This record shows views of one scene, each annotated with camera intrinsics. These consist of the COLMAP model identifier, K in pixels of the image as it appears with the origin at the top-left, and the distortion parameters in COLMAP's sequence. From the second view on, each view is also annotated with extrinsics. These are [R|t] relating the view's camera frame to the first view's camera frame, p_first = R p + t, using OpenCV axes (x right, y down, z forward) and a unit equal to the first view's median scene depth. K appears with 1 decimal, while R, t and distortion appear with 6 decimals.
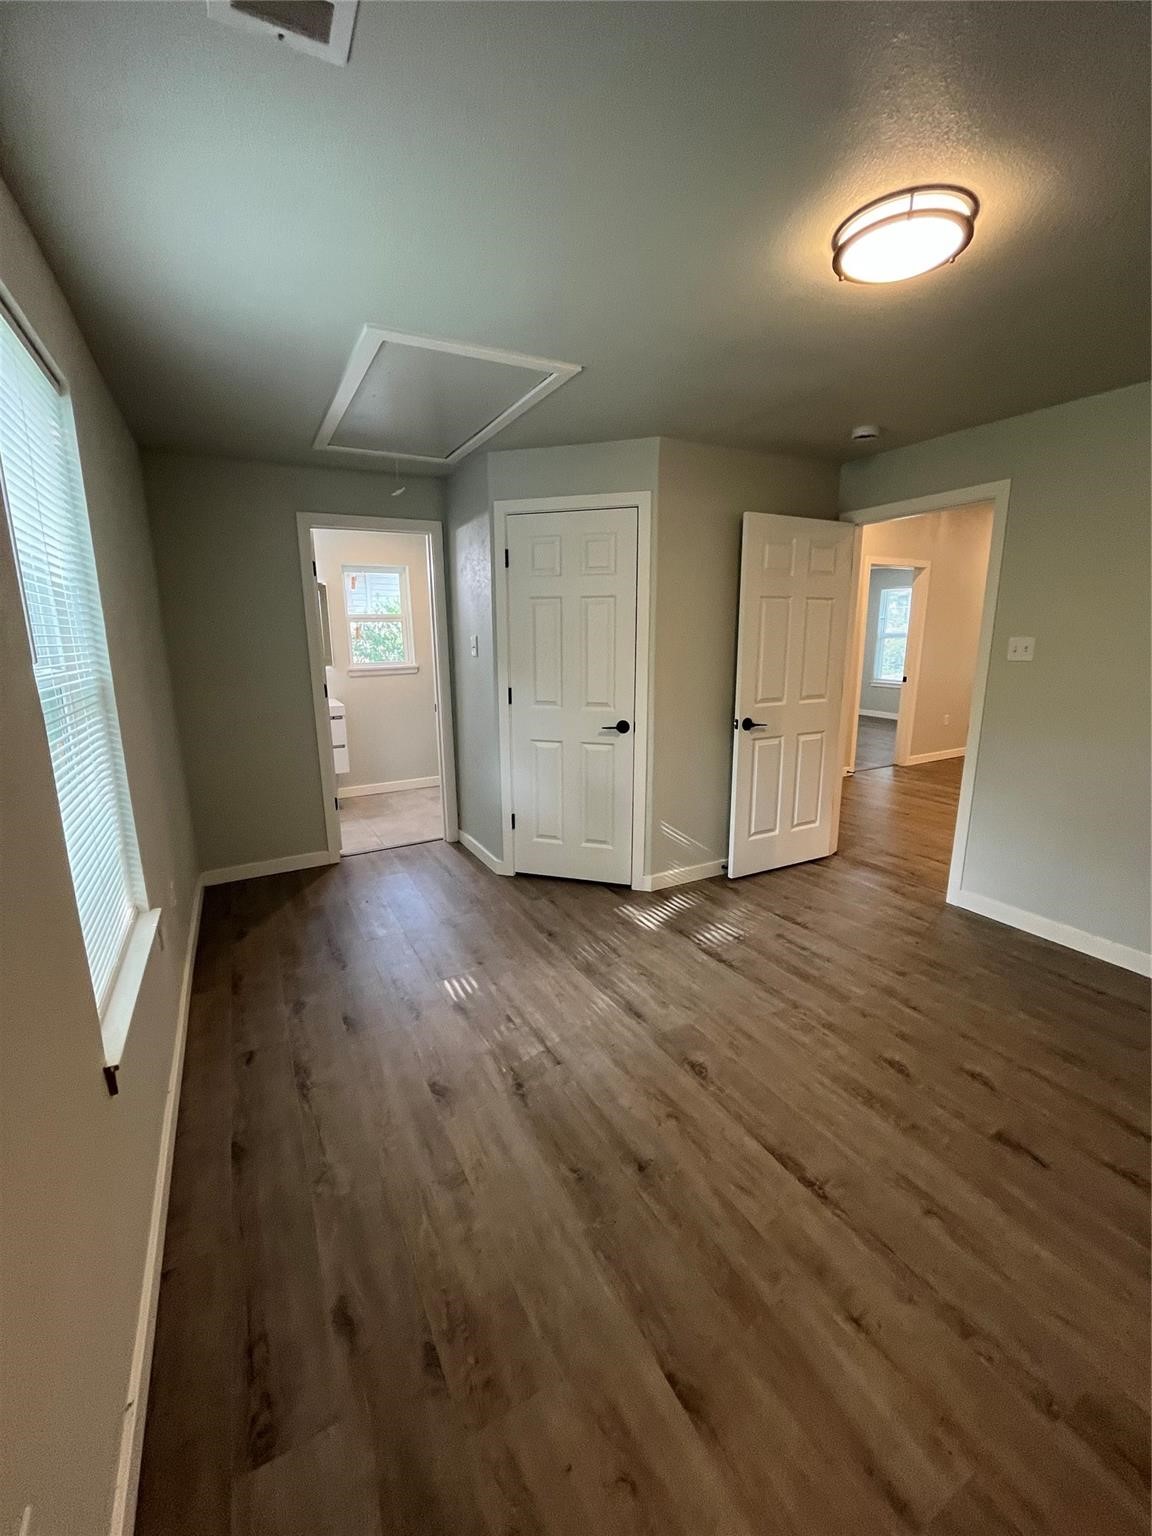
lens RADIAL K [[627.4, 0, 573.9], [0, 627.4, 765.5], [0, 0, 1]] dist [-0.003096, -0.000545]
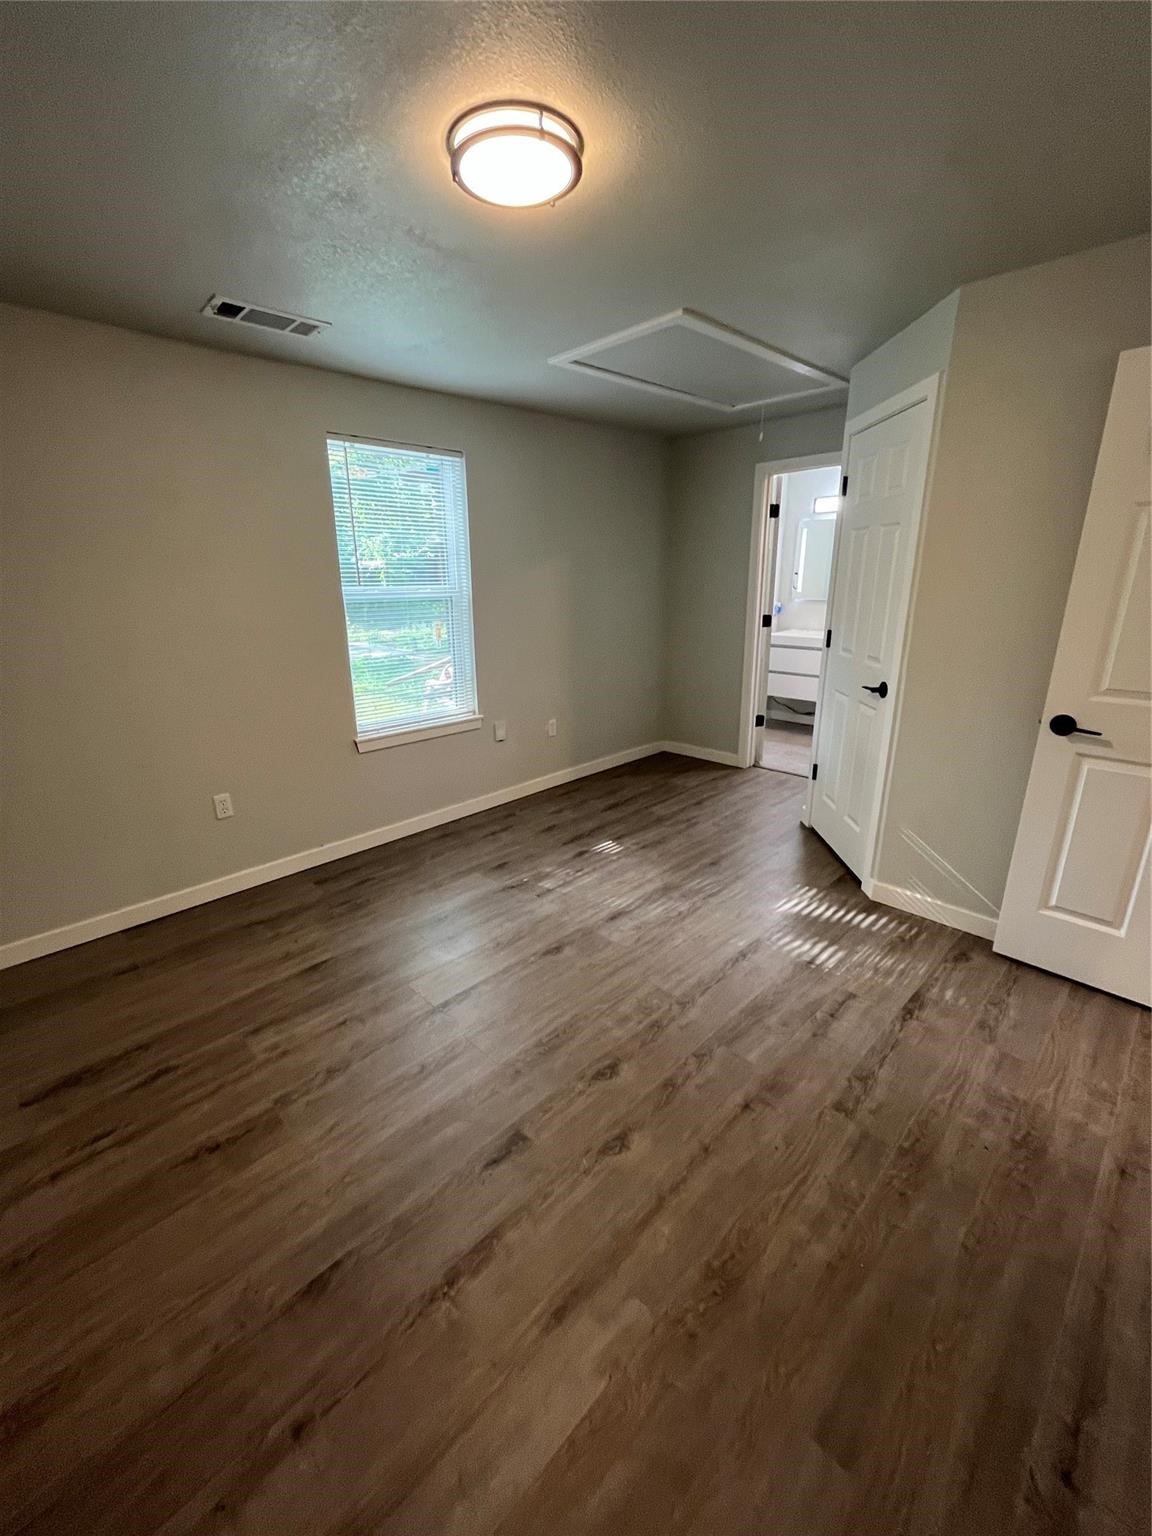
lens RADIAL K [[627.4, 0, 573.9], [0, 627.4, 765.5], [0, 0, 1]] dist [-0.003096, -0.000545]
pose [[0.274620, 0.286545, -0.917865, 0.900343], [-0.188544, 0.952081, 0.240815, -0.107961], [0.942887, 0.106926, 0.315487, 0.467690]]
